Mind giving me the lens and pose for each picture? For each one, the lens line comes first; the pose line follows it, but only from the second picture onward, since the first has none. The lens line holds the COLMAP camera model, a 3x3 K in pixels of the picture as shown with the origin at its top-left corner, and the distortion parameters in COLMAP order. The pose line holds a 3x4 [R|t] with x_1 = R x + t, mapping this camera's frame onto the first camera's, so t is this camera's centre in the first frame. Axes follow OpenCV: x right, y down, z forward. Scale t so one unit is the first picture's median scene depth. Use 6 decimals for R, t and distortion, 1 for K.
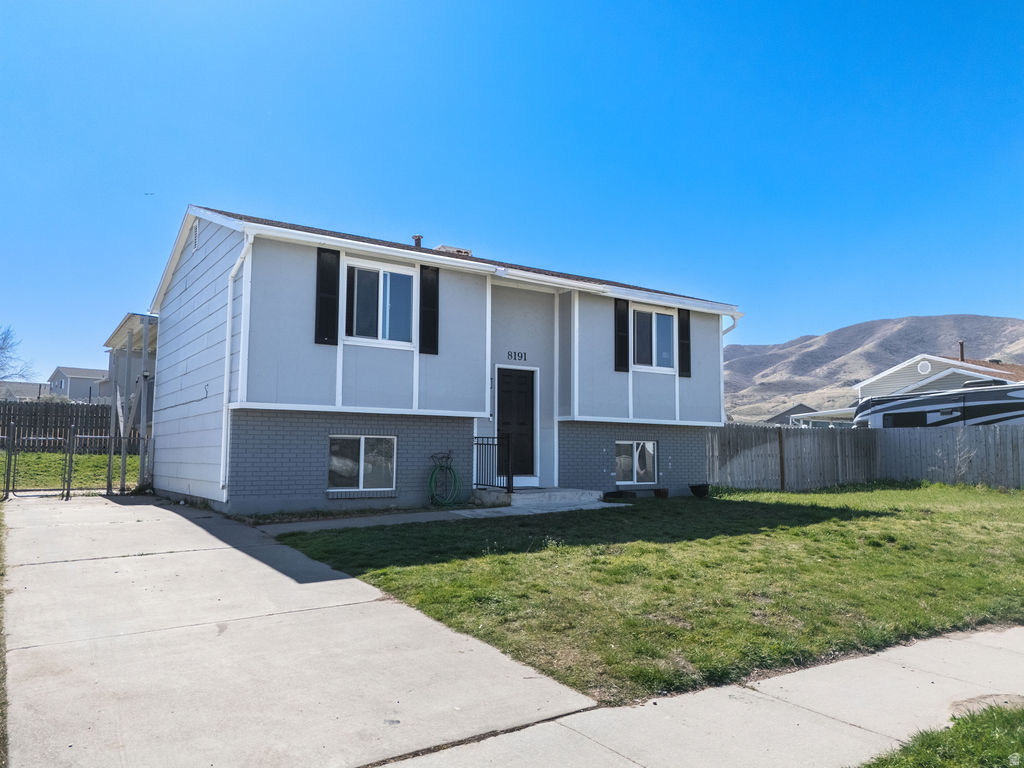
lens RADIAL K [[760.5, 0, 512.0], [0, 760.5, 384.0], [0, 0, 1]] dist [0.036957, -0.009677]
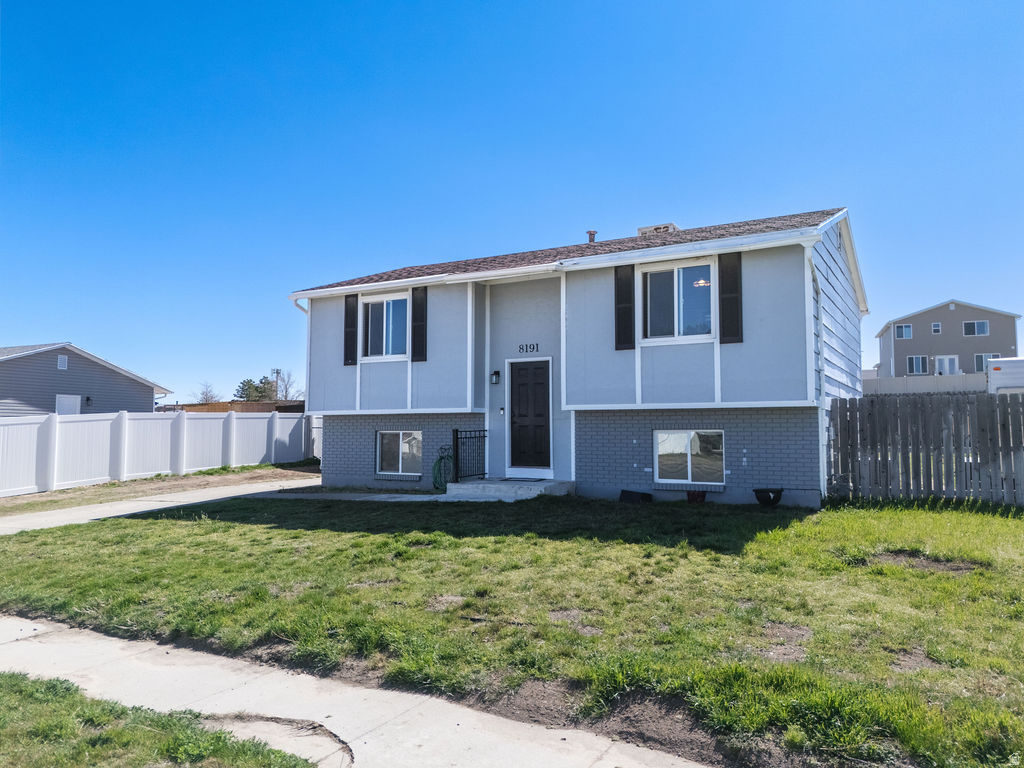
lens RADIAL K [[760.5, 0, 512.0], [0, 760.5, 384.0], [0, 0, 1]] dist [0.036957, -0.009677]
pose [[0.444306, -0.066735, -0.893386, 0.962291], [0.087369, 0.995696, -0.030927, 0.042342], [0.891605, -0.064313, 0.448224, 0.569542]]
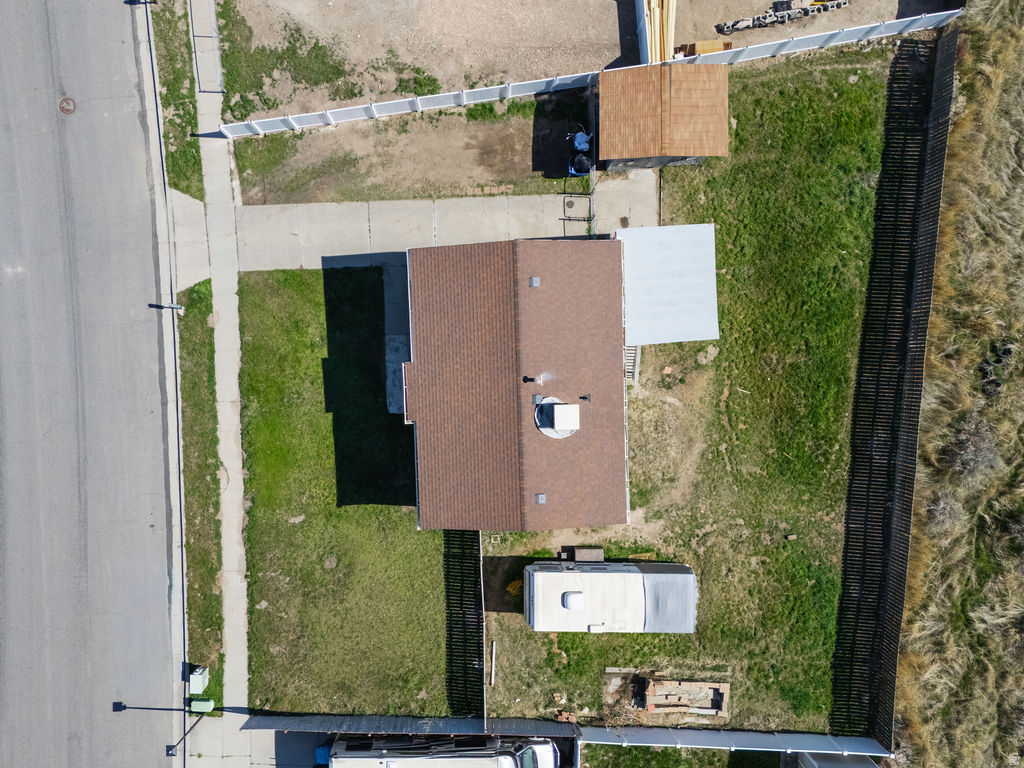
lens RADIAL K [[753.6, 0, 512.0], [0, 753.6, 384.0], [0, 0, 1]] dist [0.072183, -0.070209]
pose [[-0.530797, 0.844942, 0.065785, -0.279163], [0.102765, -0.012881, 0.994622, -2.174165], [0.841246, 0.534703, -0.079993, 1.426975]]
